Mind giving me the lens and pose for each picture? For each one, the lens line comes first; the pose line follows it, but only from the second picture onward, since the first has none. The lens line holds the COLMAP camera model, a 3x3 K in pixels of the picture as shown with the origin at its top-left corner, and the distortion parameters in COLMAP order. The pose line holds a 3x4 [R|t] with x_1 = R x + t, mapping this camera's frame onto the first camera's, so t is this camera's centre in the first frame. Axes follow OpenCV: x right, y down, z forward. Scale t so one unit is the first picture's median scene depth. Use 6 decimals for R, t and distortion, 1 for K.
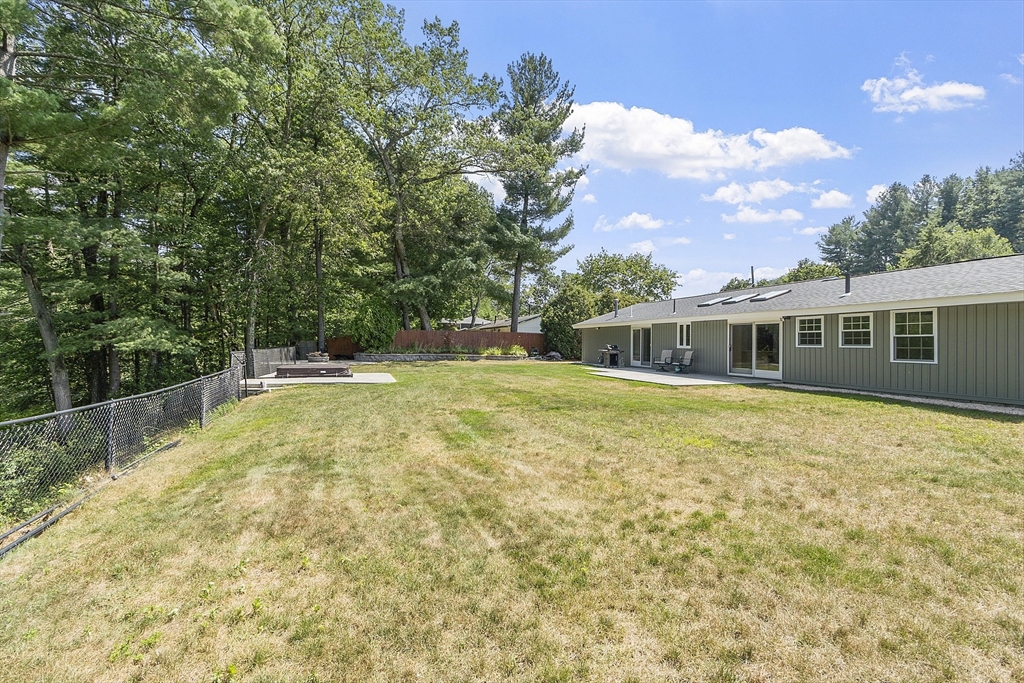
lens RADIAL K [[449.7, 0, 511.0], [0, 449.7, 346.4], [0, 0, 1]] dist [-0.003081, 0.000063]
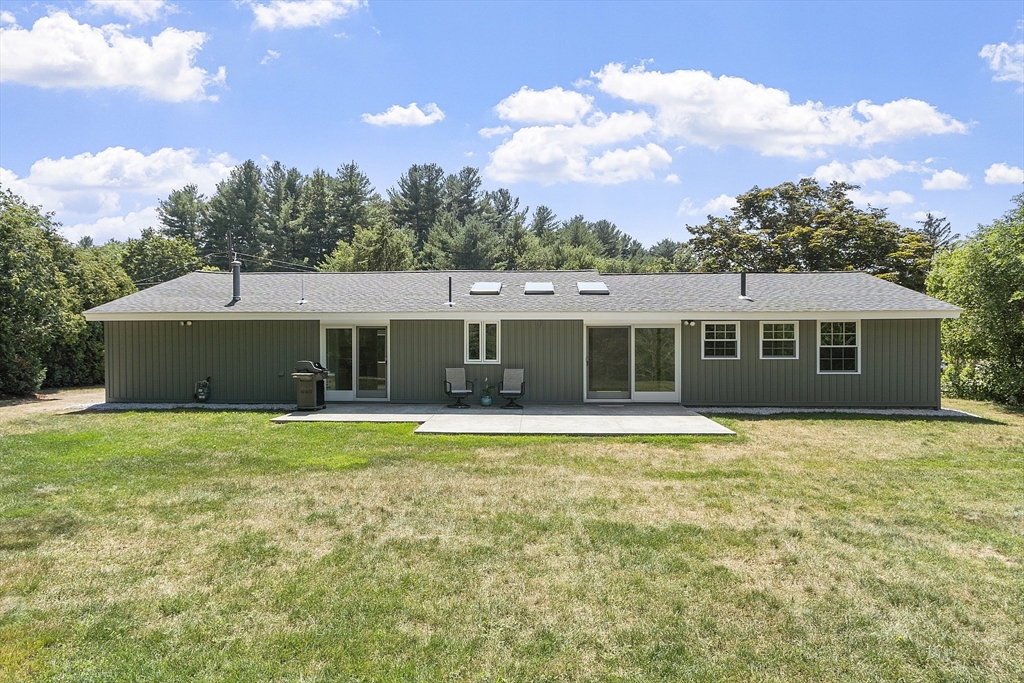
lens RADIAL K [[588.5, 0, 516.9], [0, 588.5, 339.8], [0, 0, 1]] dist [0.003820, 0.000534]
pose [[0.343701, -0.003080, 0.939074, -0.368496], [0.011690, 0.999931, -0.000999, -0.029782], [-0.939006, 0.011321, 0.343713, 0.793975]]
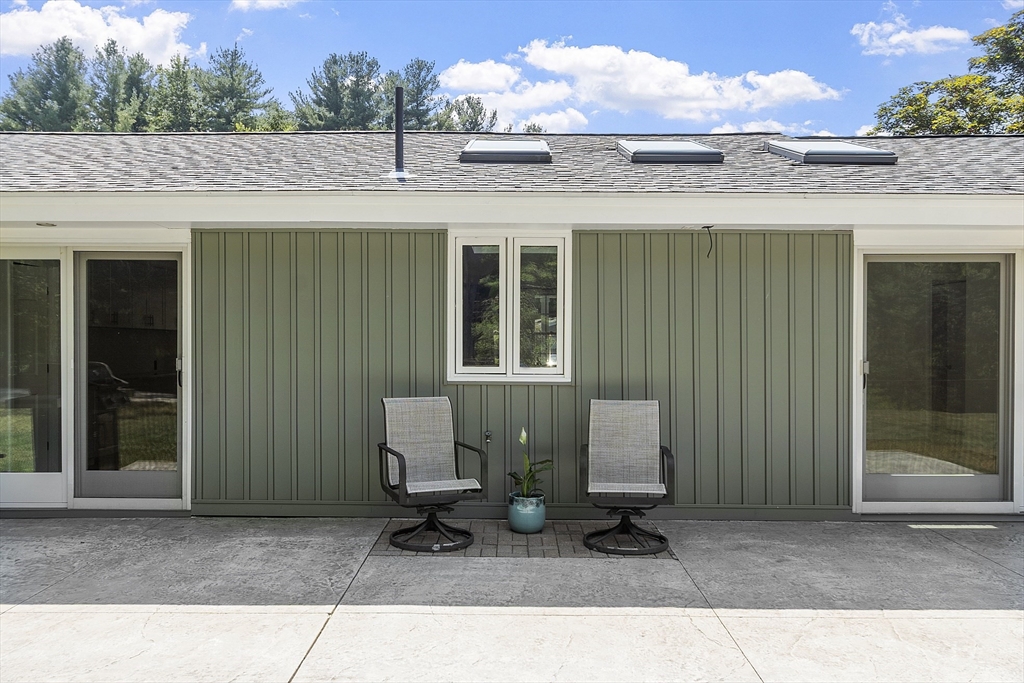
lens RADIAL K [[872.9, 0, 513.9], [0, 872.9, 344.7], [0, 0, 1]] dist [0.003315, 0.015516]
pose [[0.316383, -0.016152, 0.948494, 0.076136], [0.006652, 0.999868, 0.014808, -0.017492], [-0.948608, 0.001624, 0.316449, 1.021373]]
